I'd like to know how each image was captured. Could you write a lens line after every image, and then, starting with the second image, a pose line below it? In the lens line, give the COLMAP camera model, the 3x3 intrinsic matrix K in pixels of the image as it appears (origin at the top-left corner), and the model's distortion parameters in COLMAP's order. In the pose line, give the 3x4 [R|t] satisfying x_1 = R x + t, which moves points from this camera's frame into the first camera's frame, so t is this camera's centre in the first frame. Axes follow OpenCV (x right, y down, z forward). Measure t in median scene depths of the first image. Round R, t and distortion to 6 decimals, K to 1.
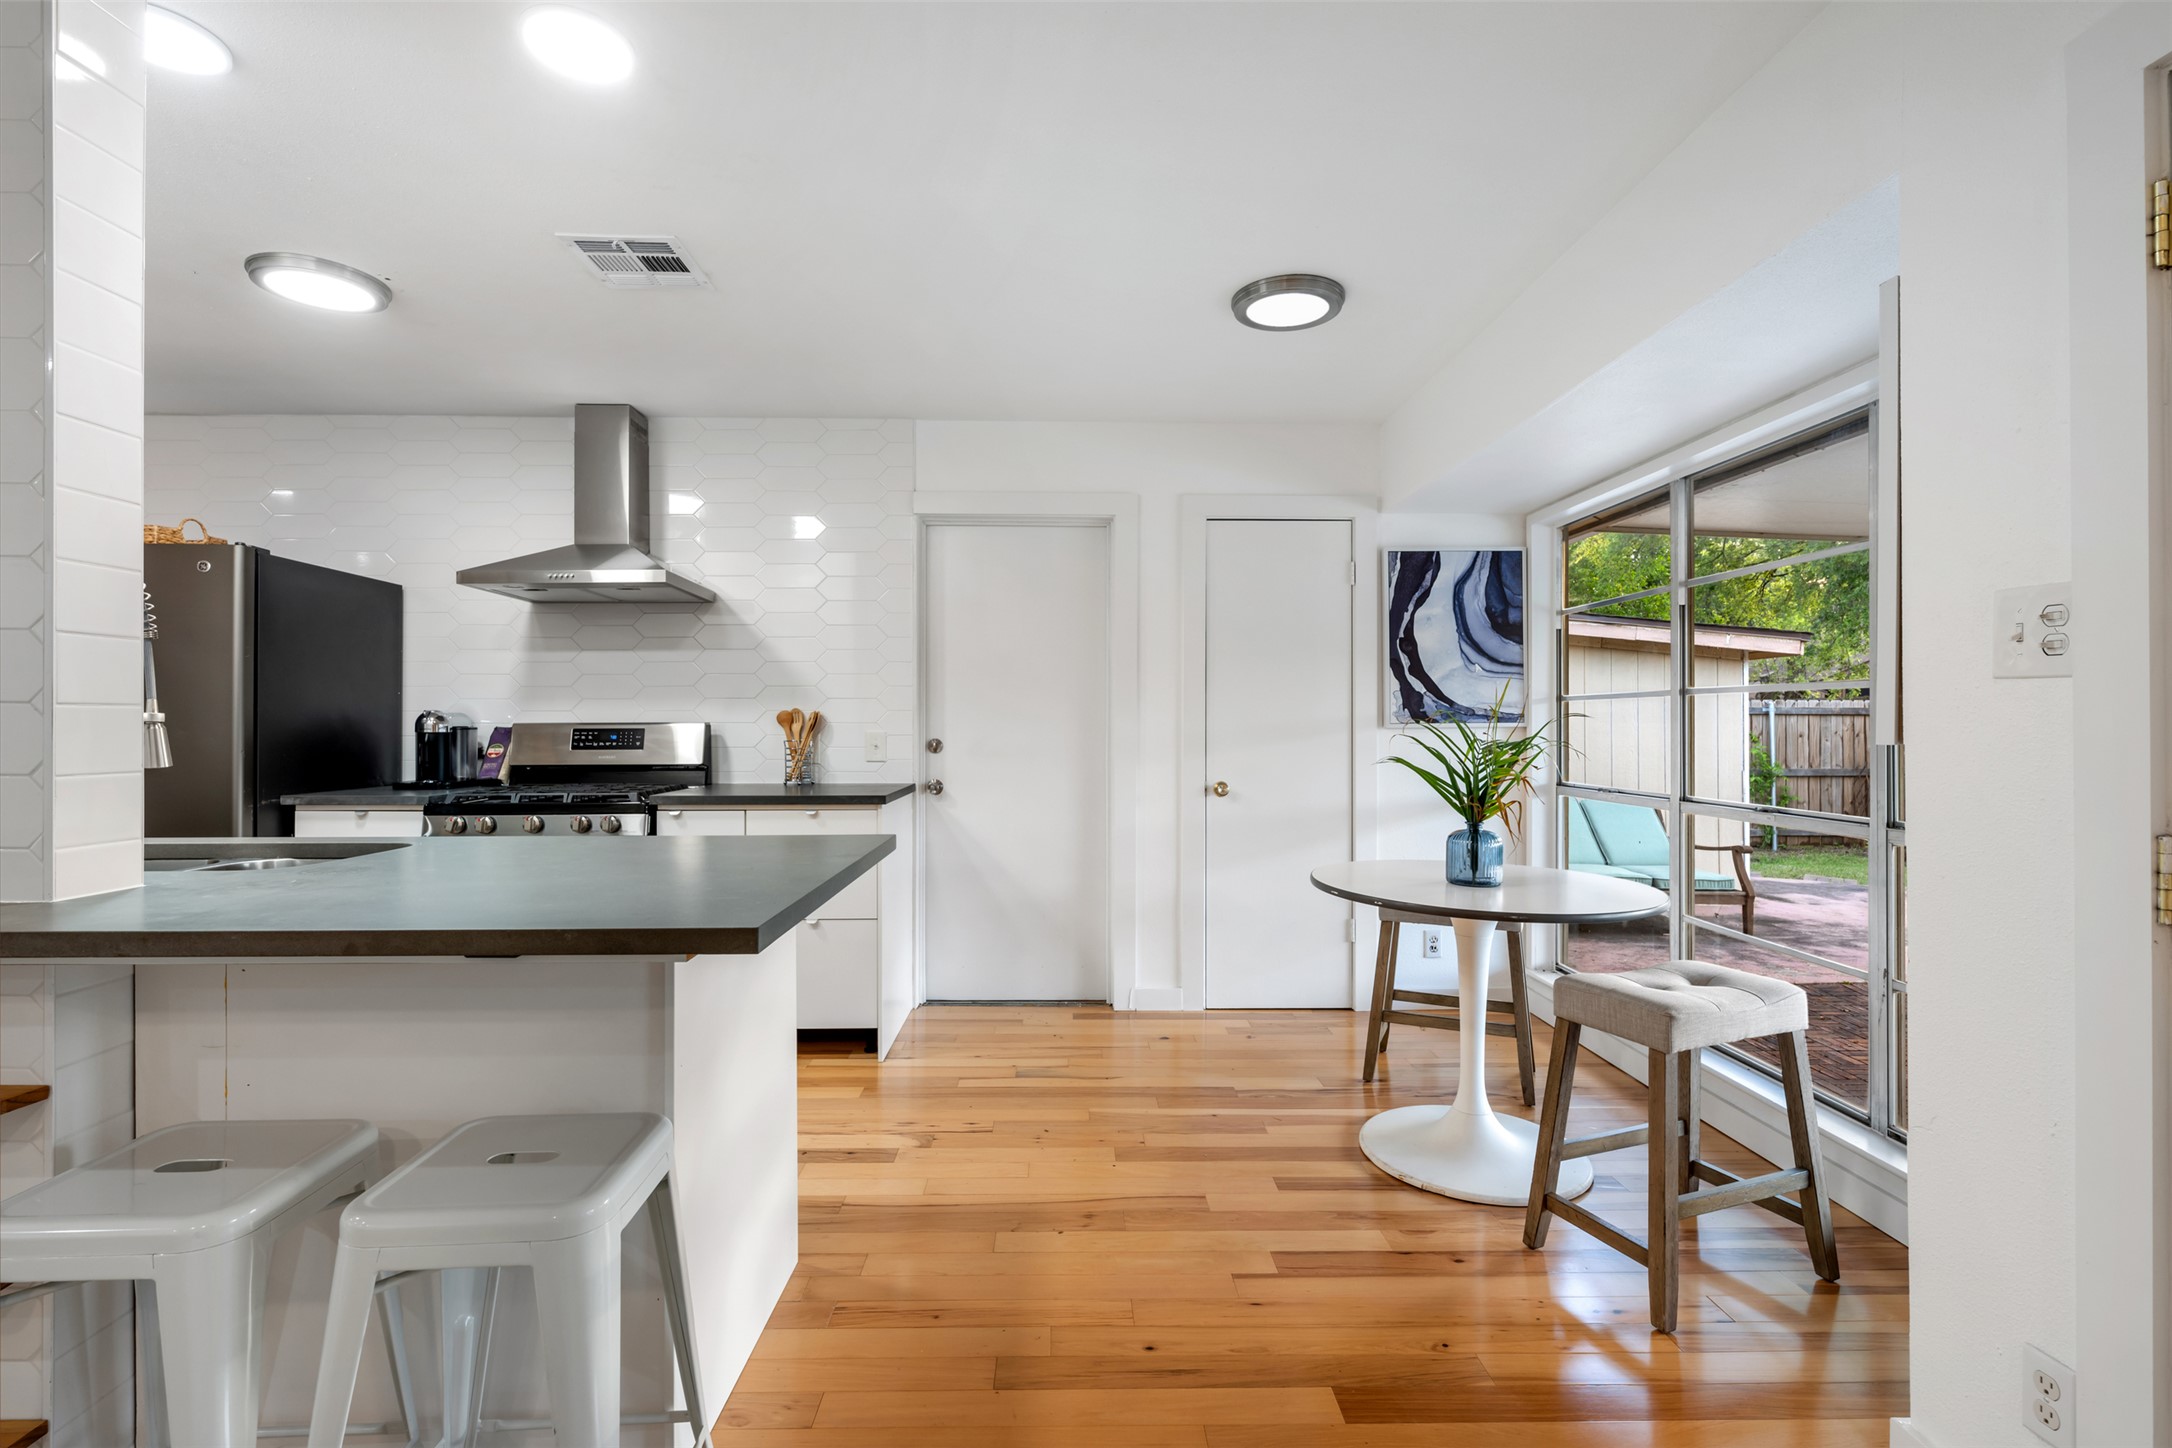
lens RADIAL K [[943.4, 0, 1086.0], [0, 943.4, 724.0], [0, 0, 1]] dist [0.036920, 0.000026]
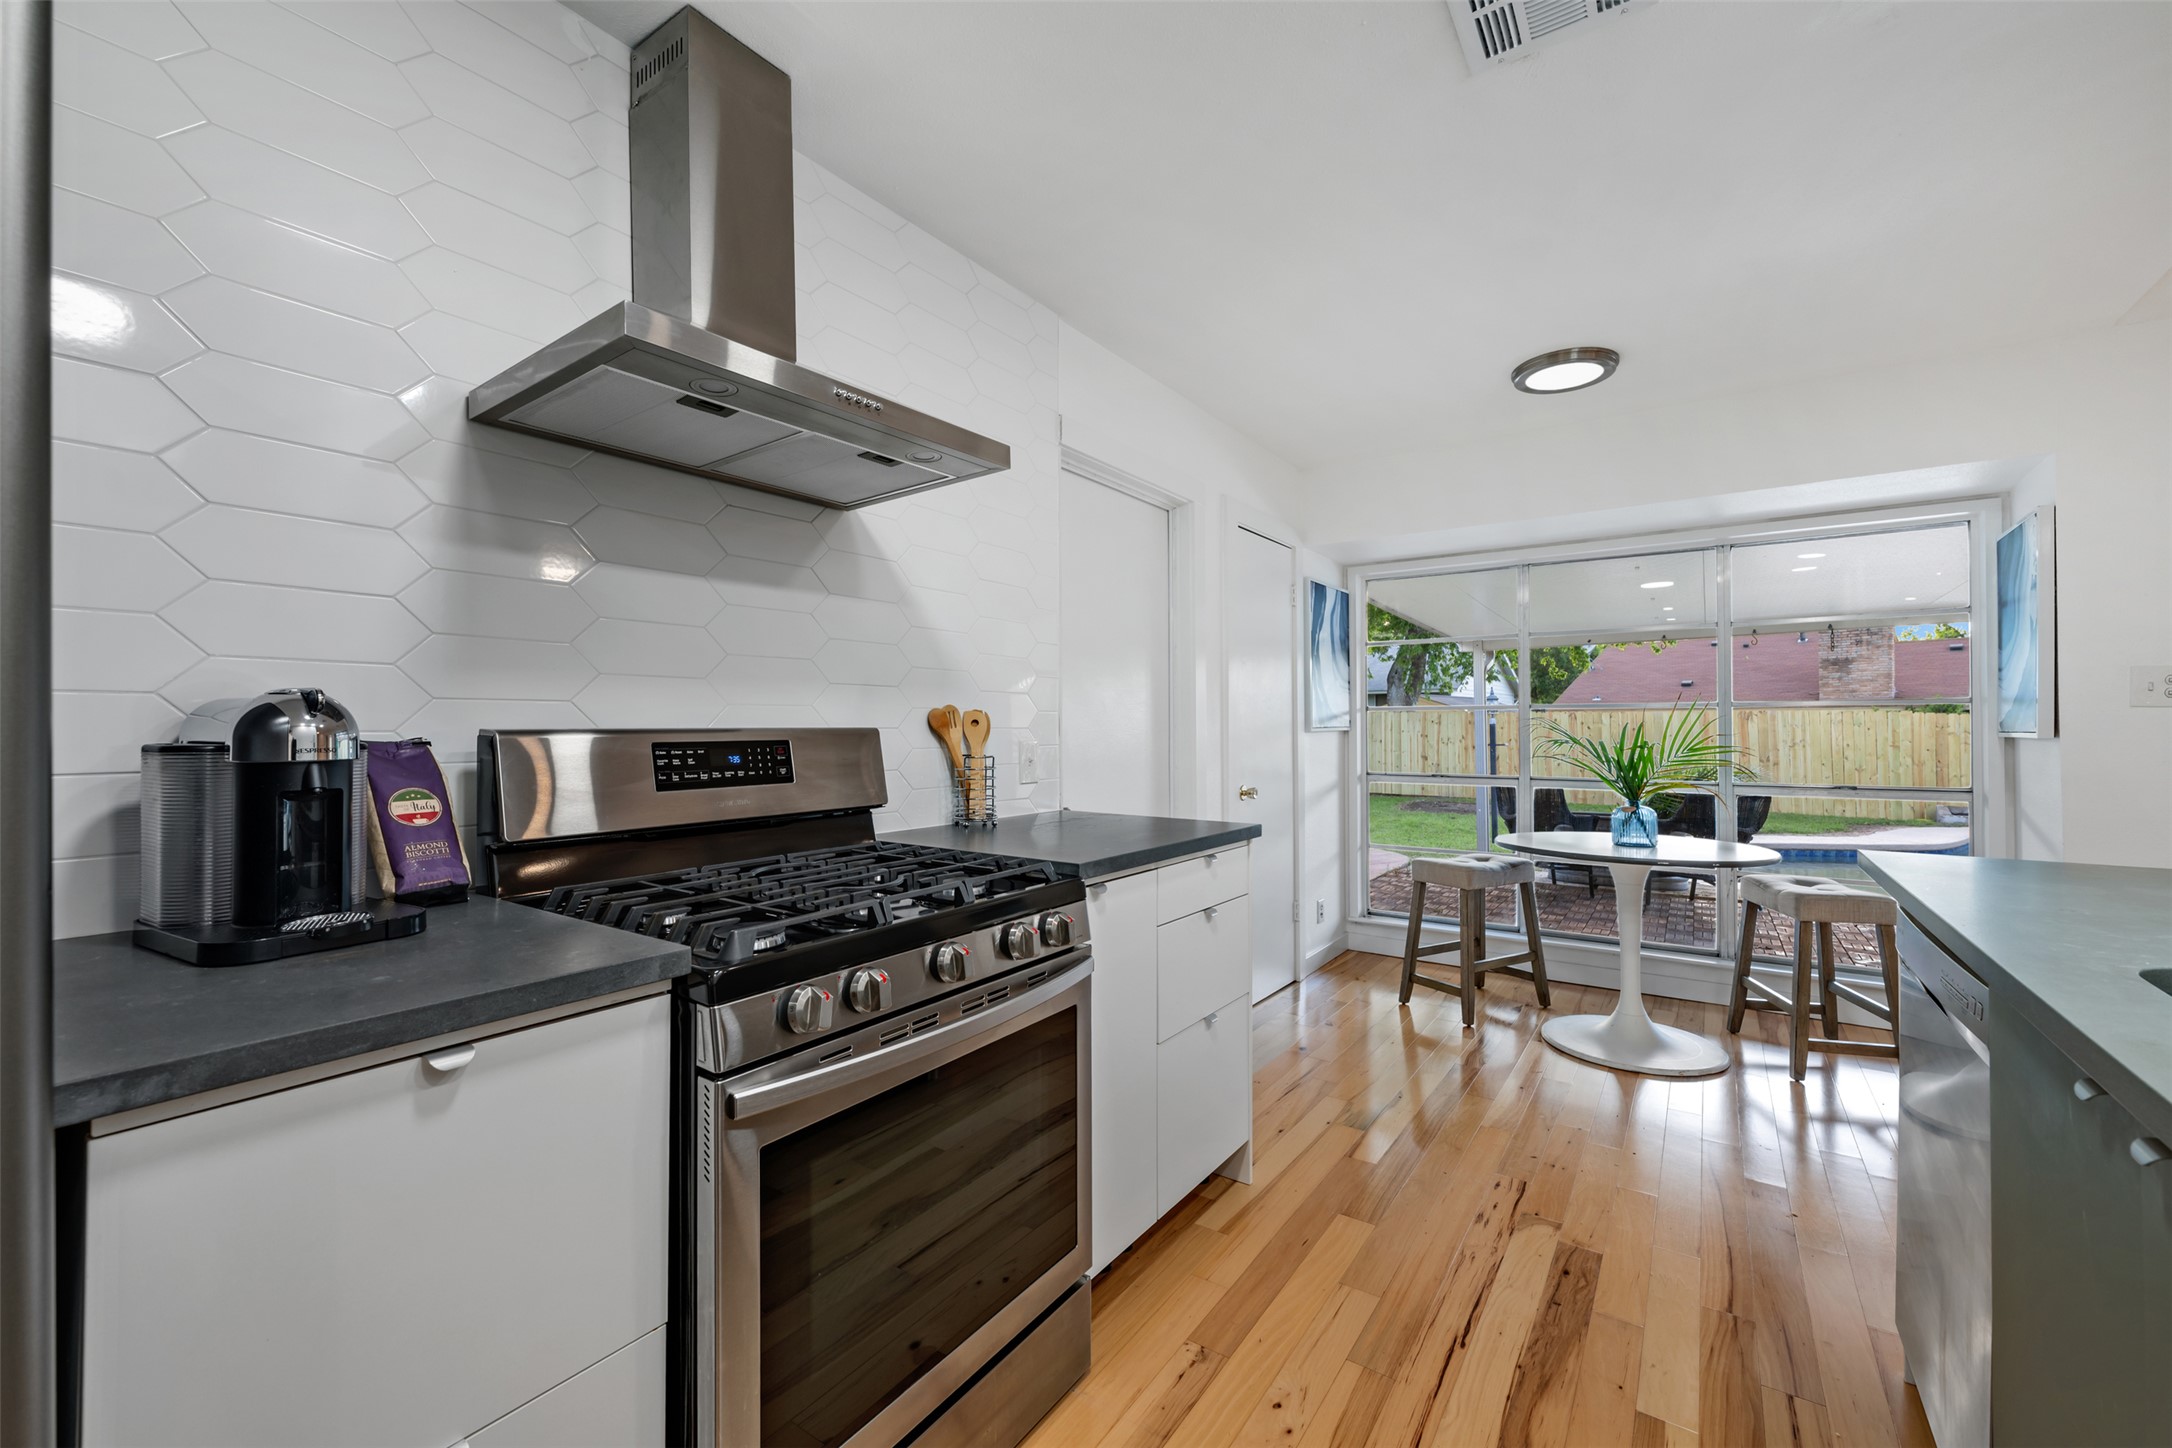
lens RADIAL K [[871.5, 0, 1086.0], [0, 871.5, 724.0], [0, 0, 1]] dist [0.000053, 0.000055]
pose [[0.599924, 0.005318, 0.800039, -0.735069], [0.000630, 0.999974, -0.007120, -0.000413], [-0.800057, 0.004776, 0.599905, 0.605512]]
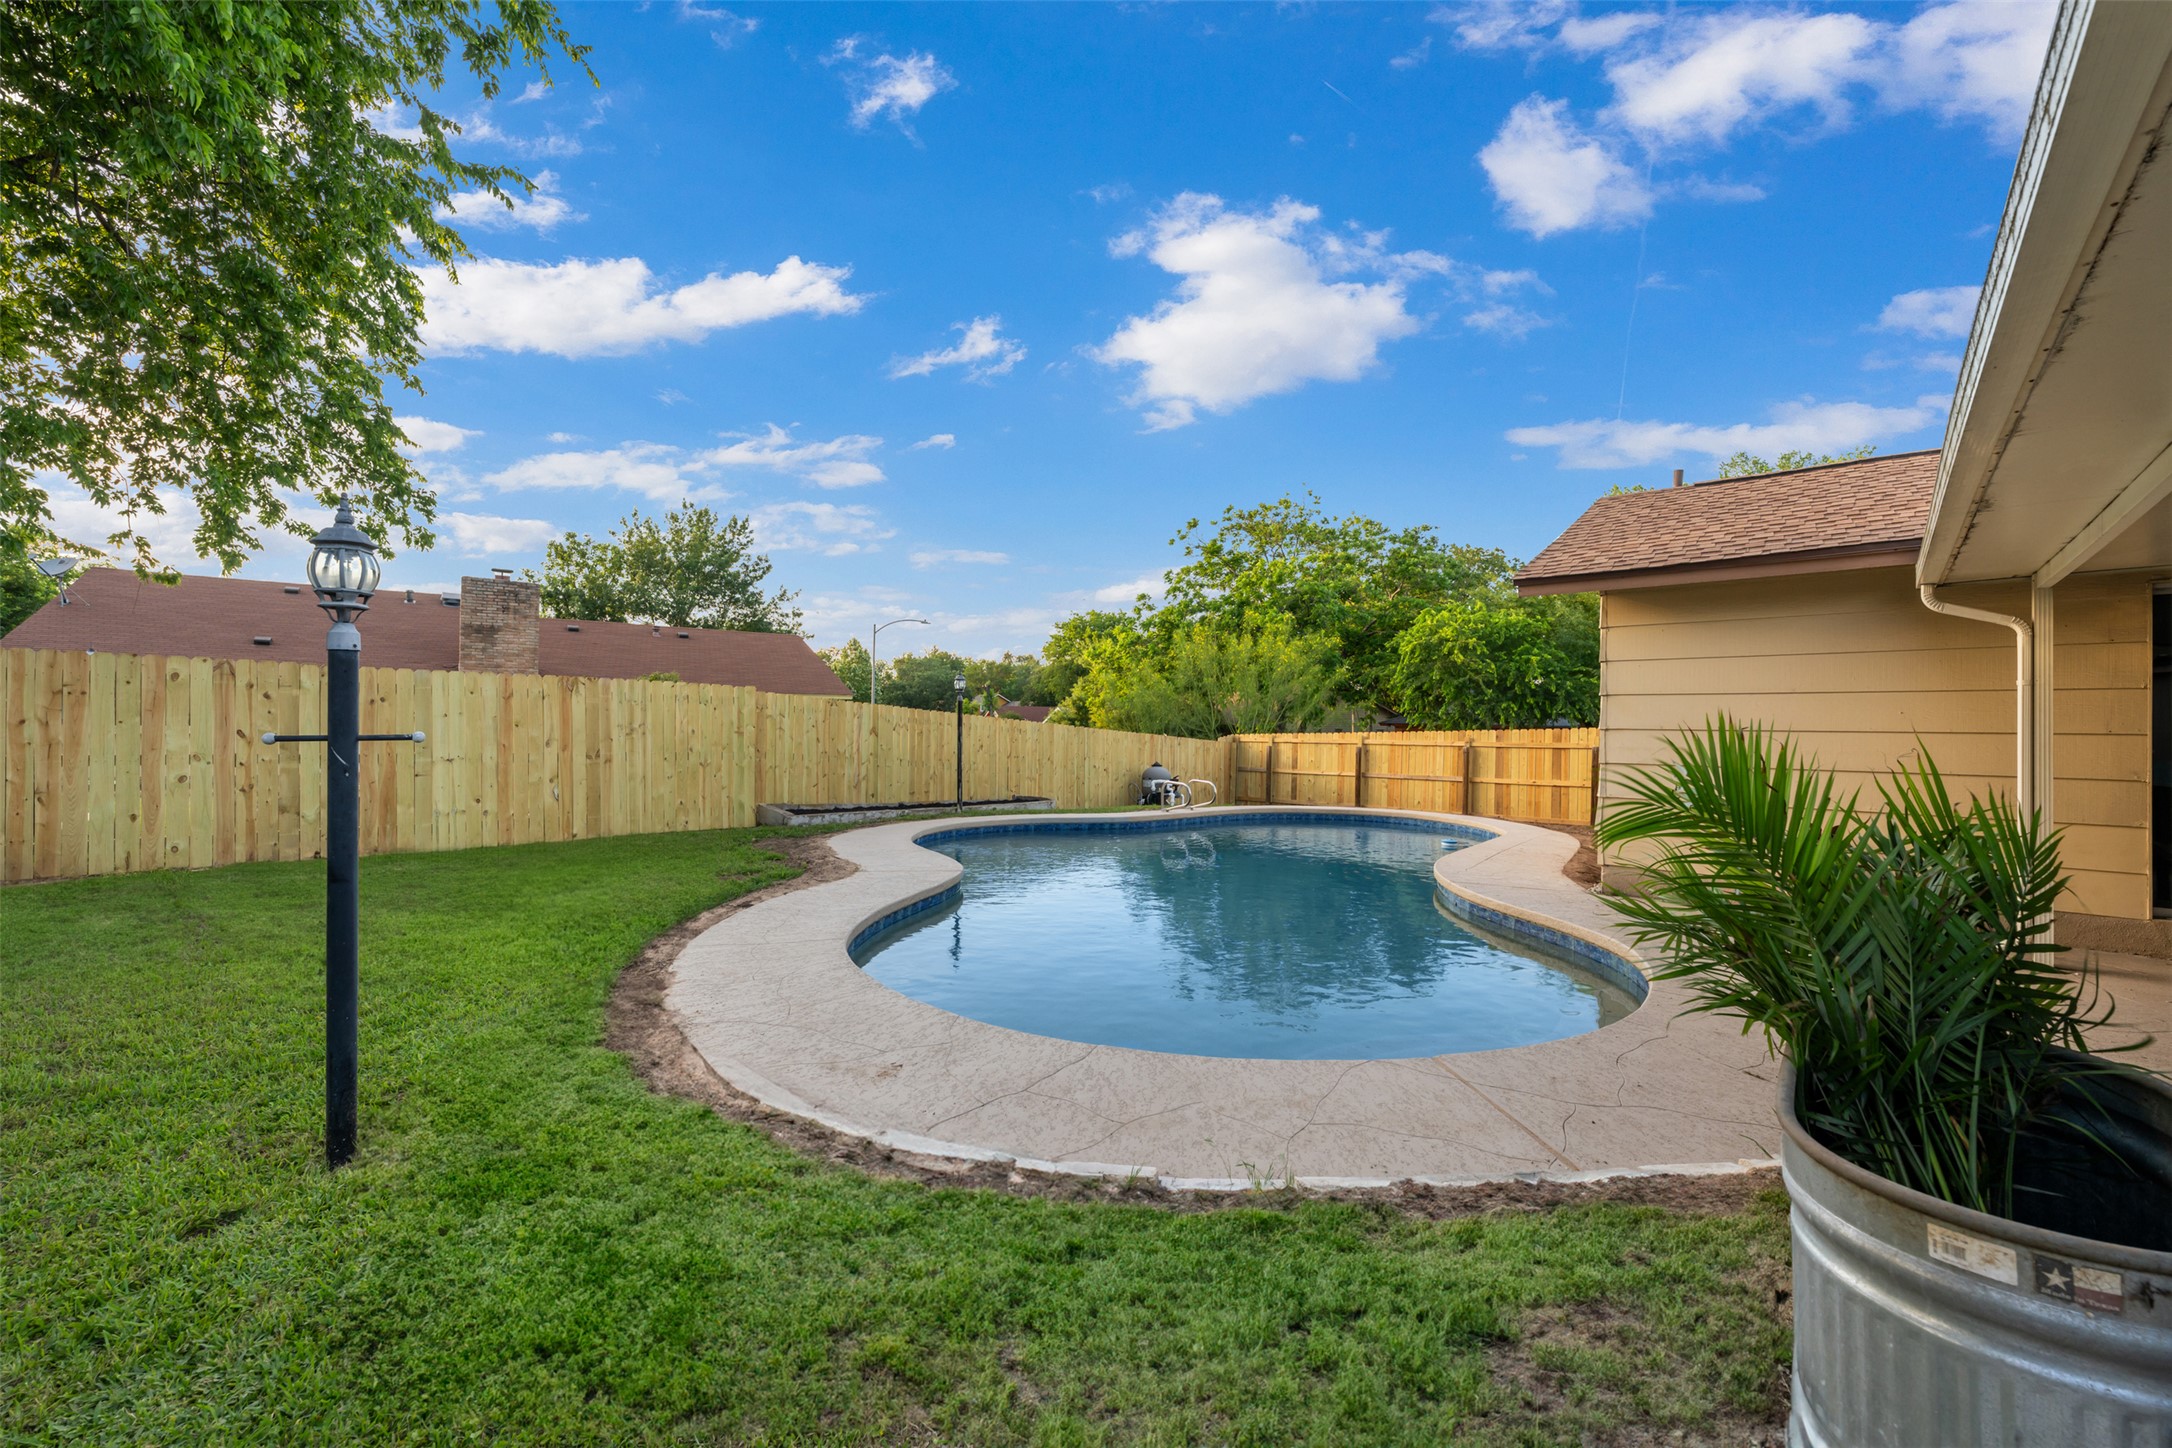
lens RADIAL K [[858.7, 0, 1086.0], [0, 858.7, 724.0], [0, 0, 1]] dist [0.001603, 0.000070]
pose [[-0.730867, -0.010169, 0.682444, 1.391789], [-0.014696, 0.999892, -0.000840, 0.025544], [-0.682362, -0.010644, -0.730937, 1.312846]]
